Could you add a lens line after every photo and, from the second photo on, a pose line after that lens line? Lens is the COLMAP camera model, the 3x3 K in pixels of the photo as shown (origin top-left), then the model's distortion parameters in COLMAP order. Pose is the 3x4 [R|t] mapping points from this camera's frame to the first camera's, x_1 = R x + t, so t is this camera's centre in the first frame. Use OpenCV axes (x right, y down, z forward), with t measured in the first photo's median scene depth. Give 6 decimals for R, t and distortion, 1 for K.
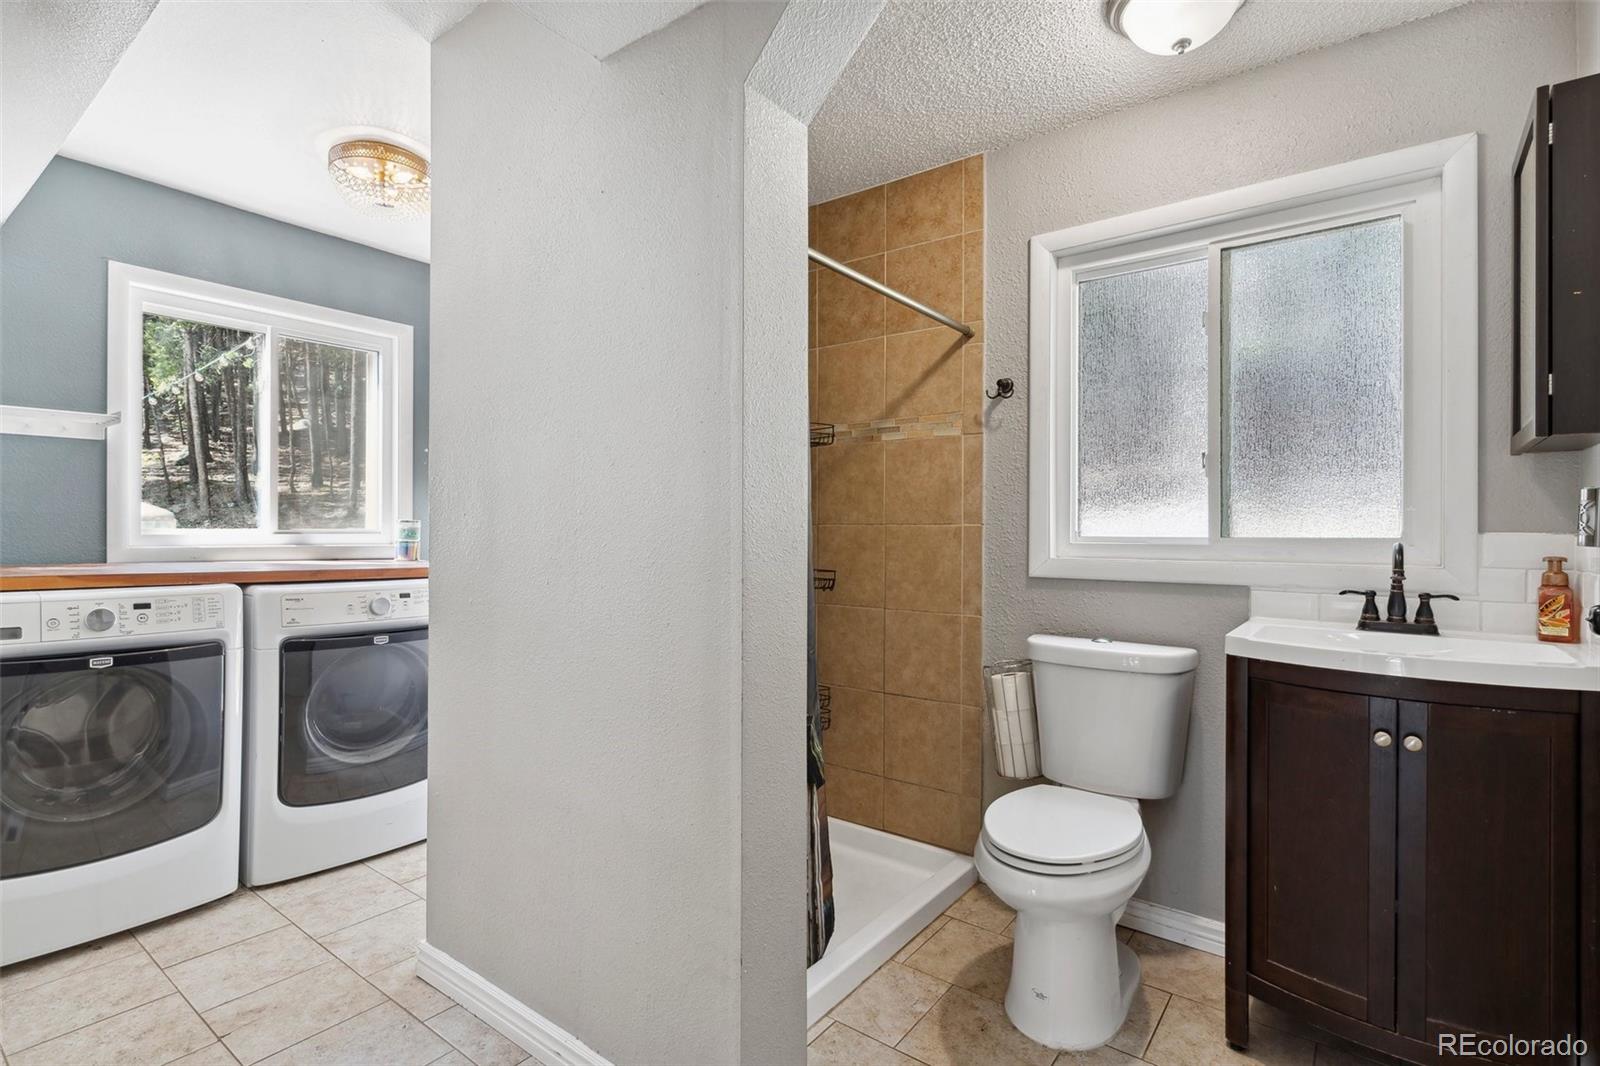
lens RADIAL K [[761.1, 0, 801.8], [0, 761.1, 527.3], [0, 0, 1]] dist [0.001657, 0.000437]
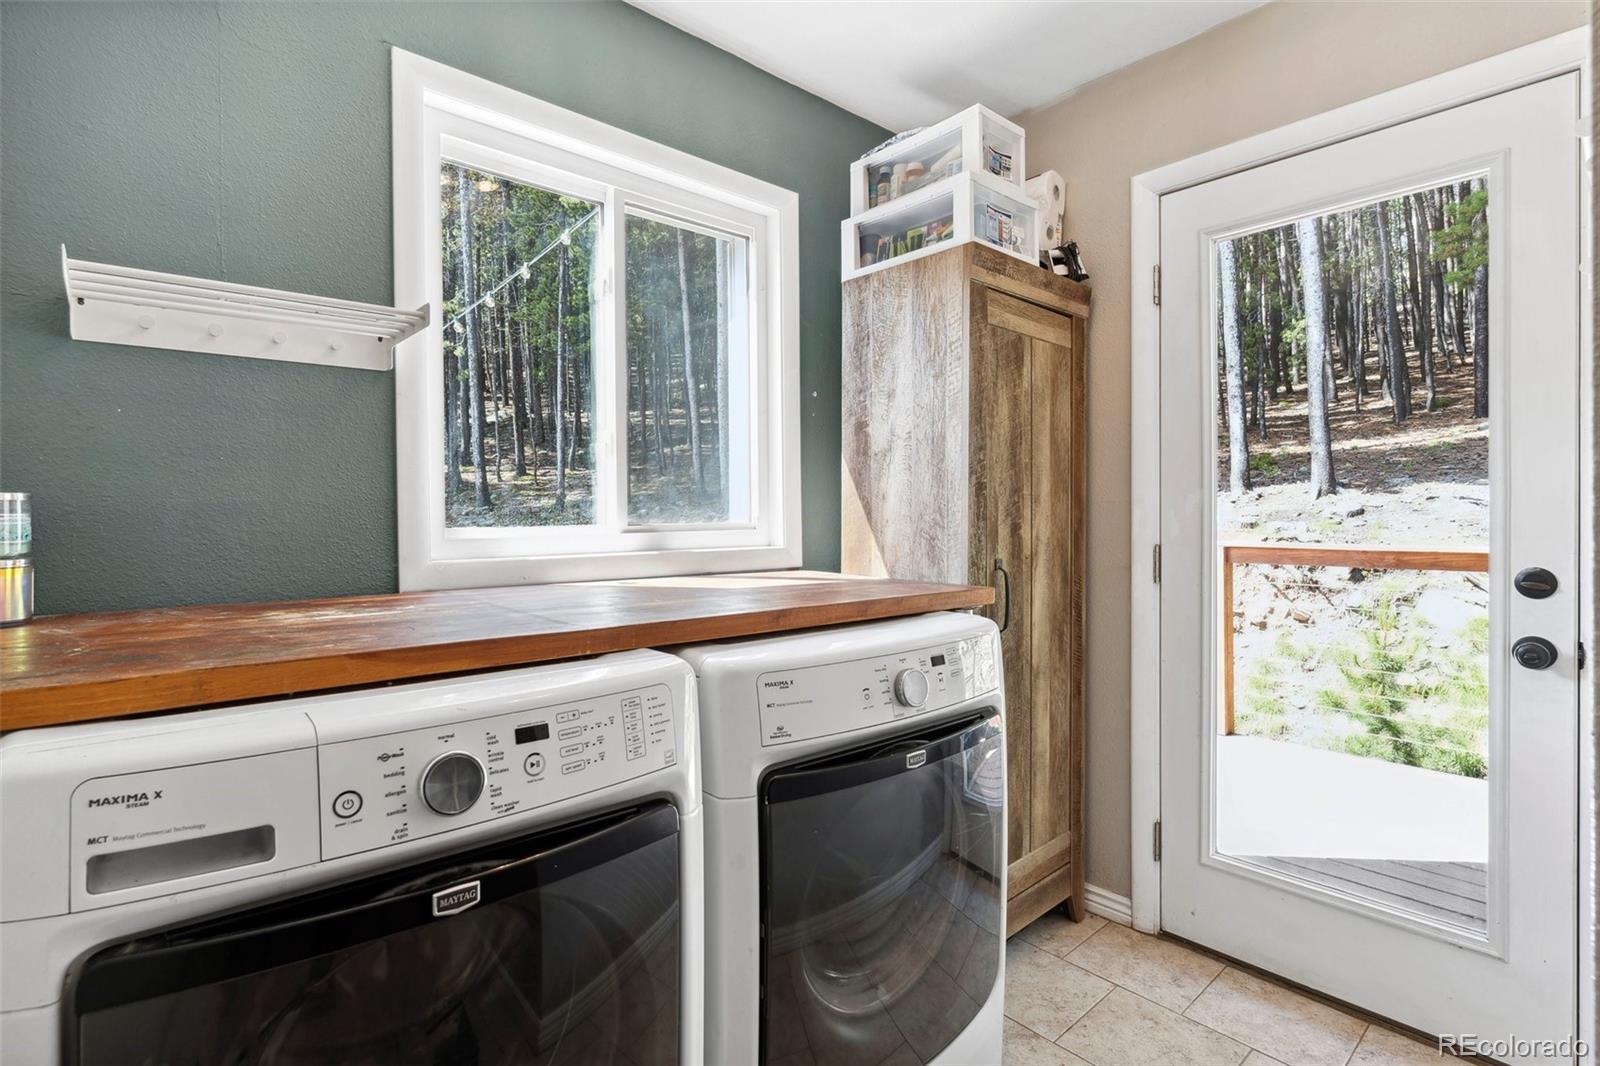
lens RADIAL K [[766.9, 0, 803.2], [0, 766.9, 515.5], [0, 0, 1]] dist [-0.003898, 0.000031]
pose [[0.982859, -0.014507, -0.183786, -0.545978], [0.015513, 0.999872, 0.004038, -0.006861], [0.183704, -0.006820, 0.982958, 0.532817]]
